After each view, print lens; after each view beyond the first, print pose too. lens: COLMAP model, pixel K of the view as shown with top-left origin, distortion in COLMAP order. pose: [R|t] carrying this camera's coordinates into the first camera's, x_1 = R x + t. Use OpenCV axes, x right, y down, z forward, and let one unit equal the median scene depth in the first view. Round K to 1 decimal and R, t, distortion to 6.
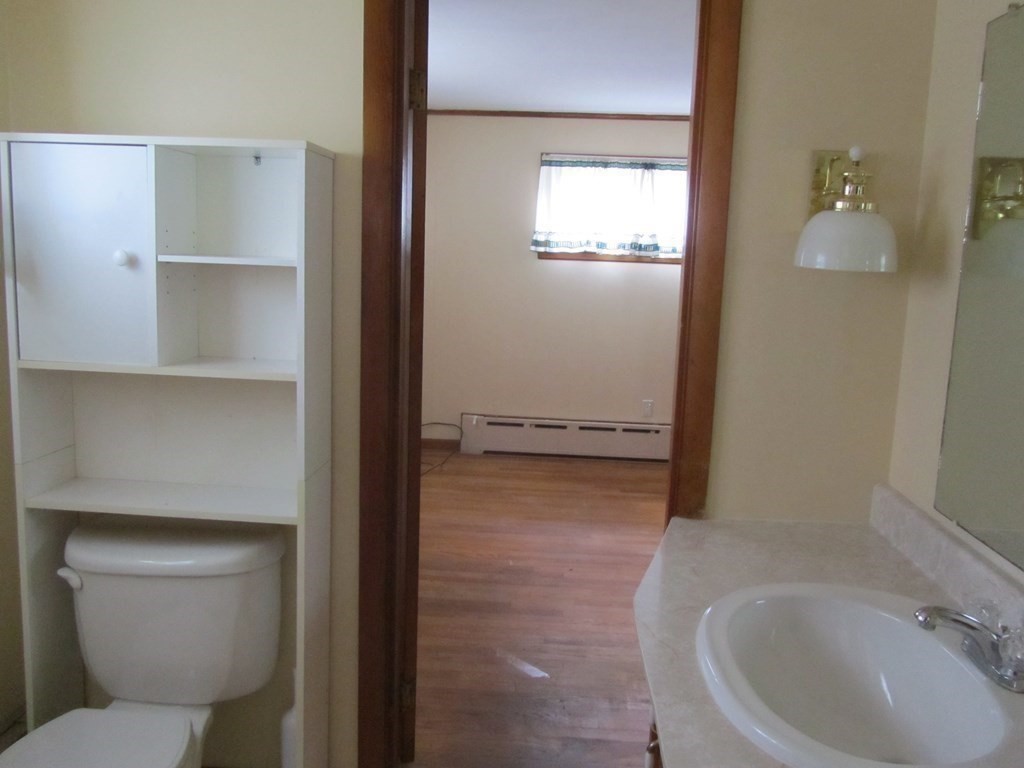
lens RADIAL K [[860.3, 0, 509.2], [0, 860.3, 385.3], [0, 0, 1]] dist [-0.036003, 0.000212]
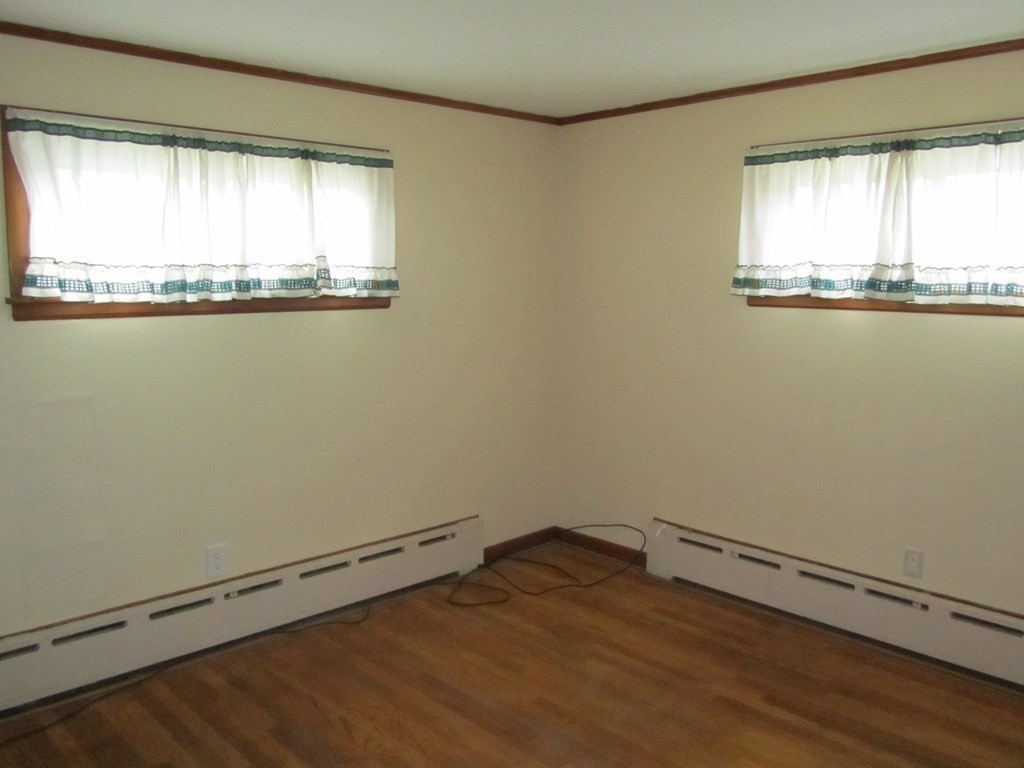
lens RADIAL K [[860.3, 0, 512.0], [0, 860.3, 380.9], [0, 0, 1]] dist [-0.036003, 0.000212]
pose [[0.726852, 0.056543, -0.684462, 0.367524], [-0.090630, 0.995786, -0.013982, -0.065726], [0.680788, 0.072196, 0.728914, 0.409648]]
